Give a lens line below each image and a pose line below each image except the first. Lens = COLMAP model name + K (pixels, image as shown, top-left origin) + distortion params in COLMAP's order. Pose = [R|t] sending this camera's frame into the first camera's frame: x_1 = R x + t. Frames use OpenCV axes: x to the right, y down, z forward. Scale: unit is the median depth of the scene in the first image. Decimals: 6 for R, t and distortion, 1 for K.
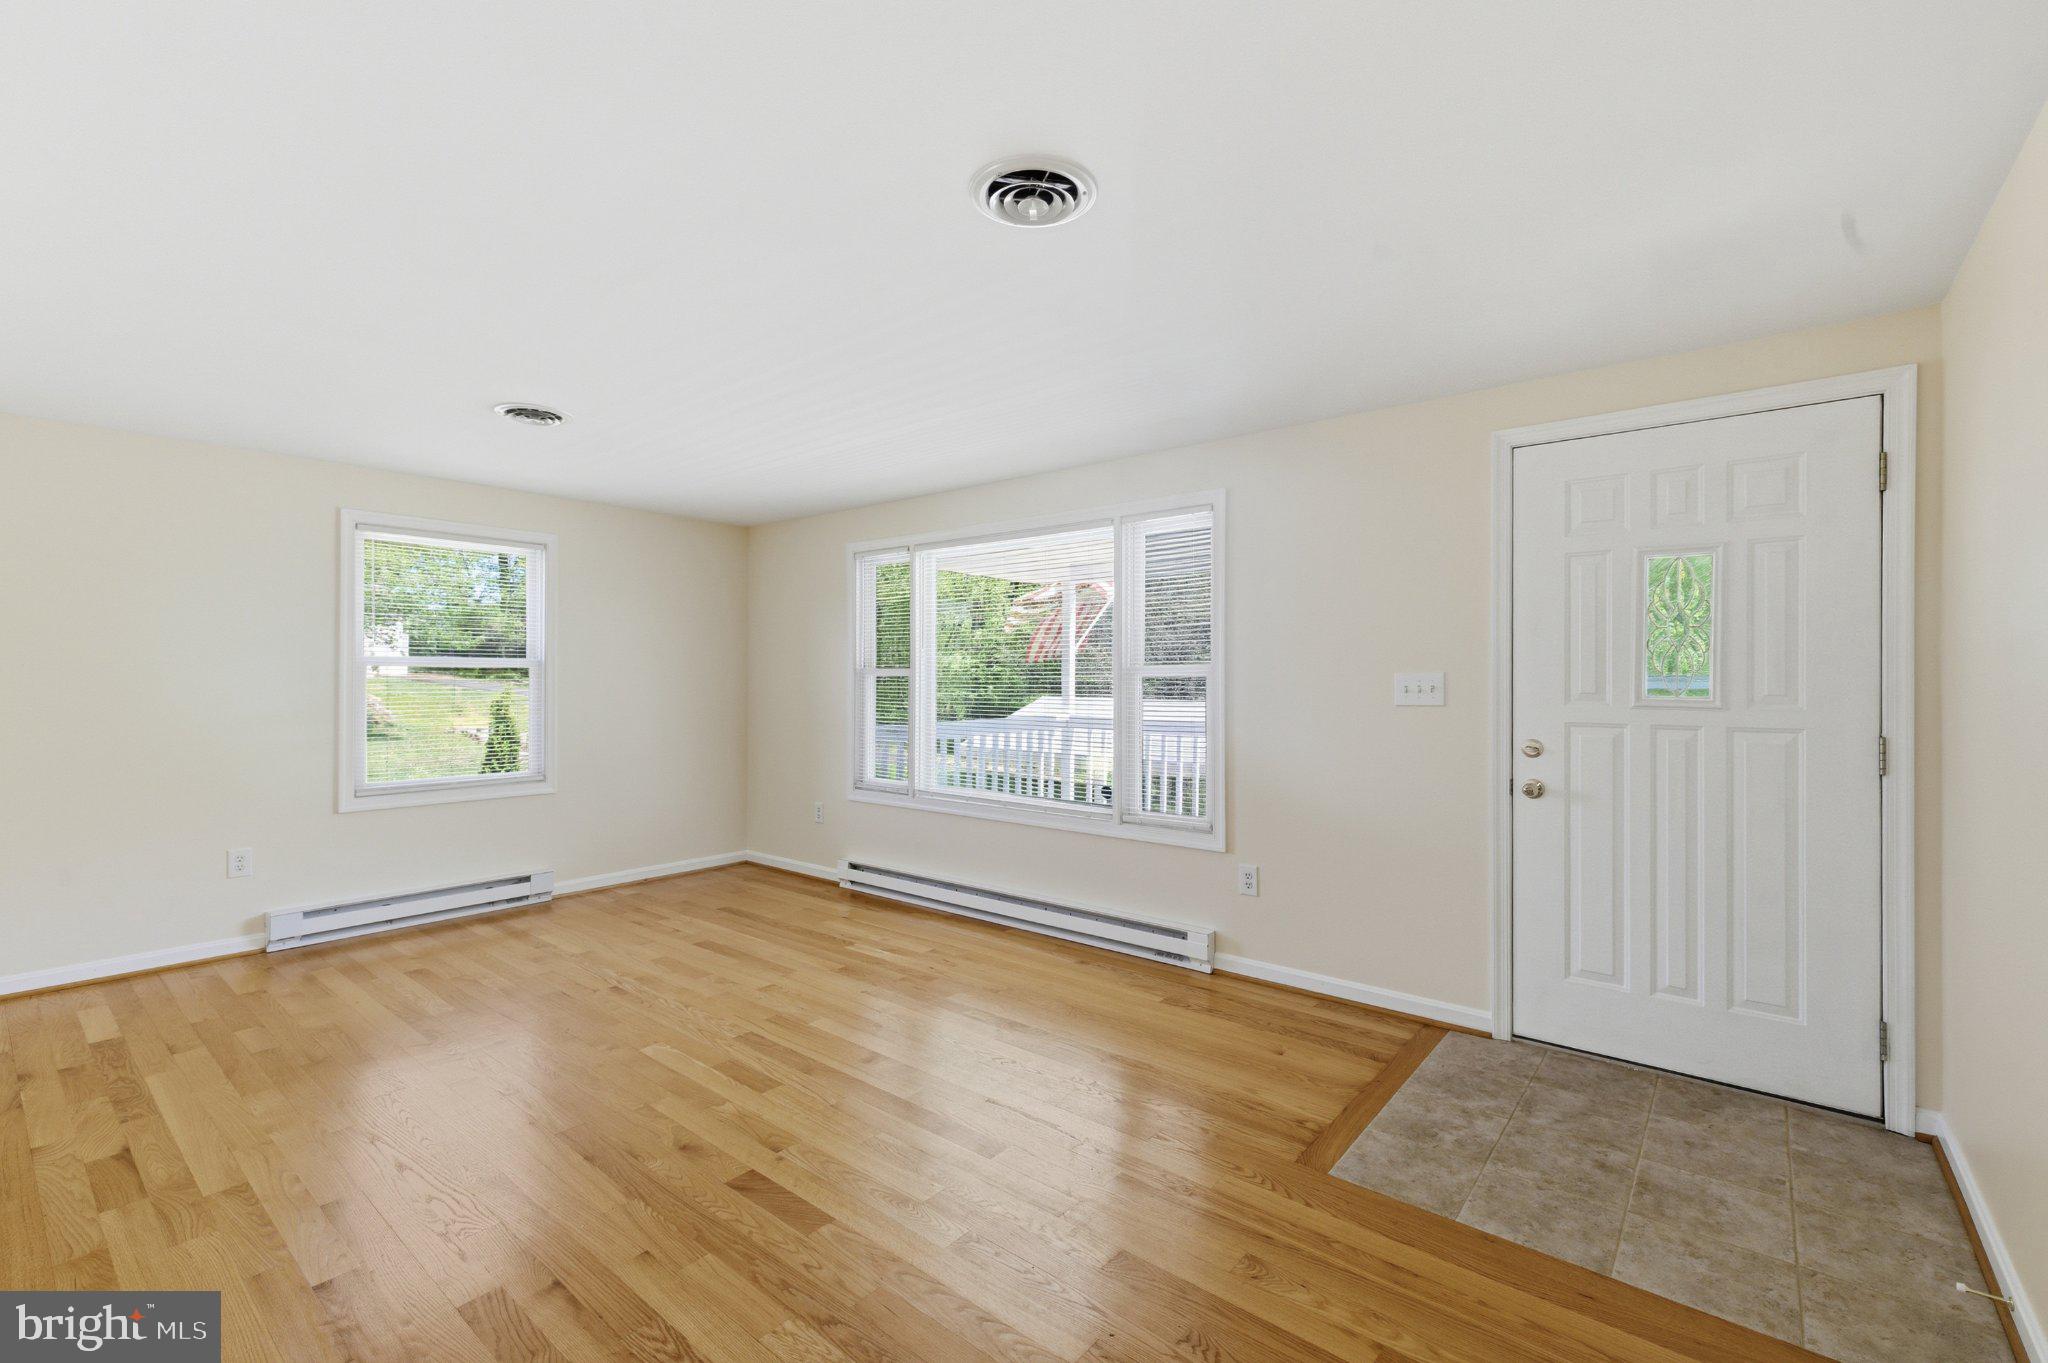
lens RADIAL K [[896.2, 0, 1013.5], [0, 896.2, 674.9], [0, 0, 1]] dist [0.001140, 0.000597]
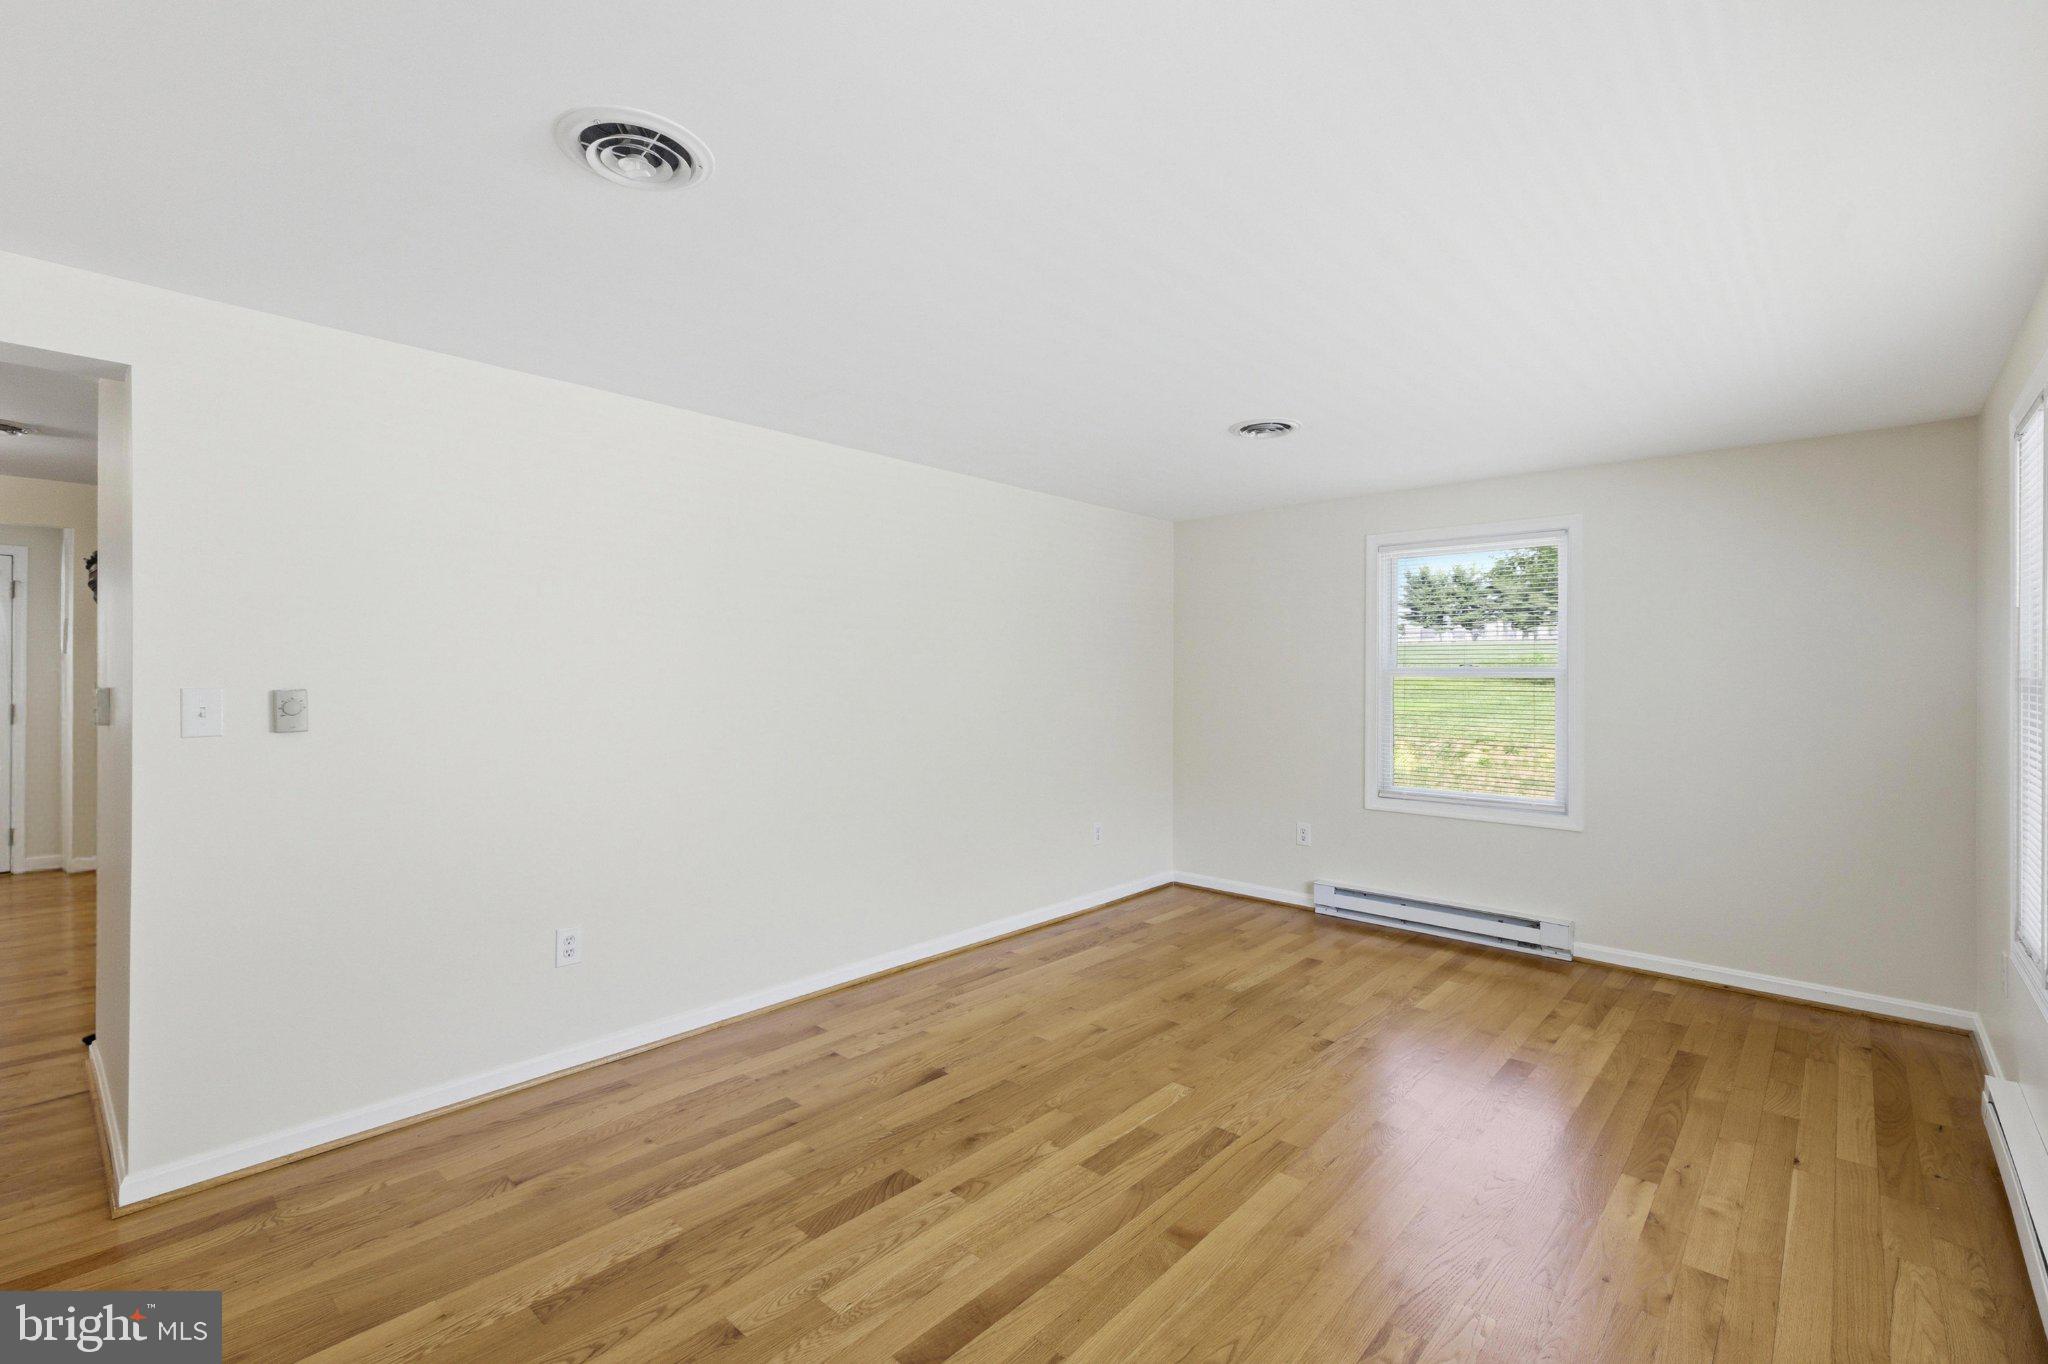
lens RADIAL K [[896.2, 0, 1013.5], [0, 896.2, 675.4], [0, 0, 1]] dist [0.001140, 0.000597]
pose [[-0.054488, -0.004693, -0.998503, 0.410627], [-0.002172, 0.999987, -0.004582, -0.005354], [0.998512, 0.001919, -0.054497, 0.671345]]
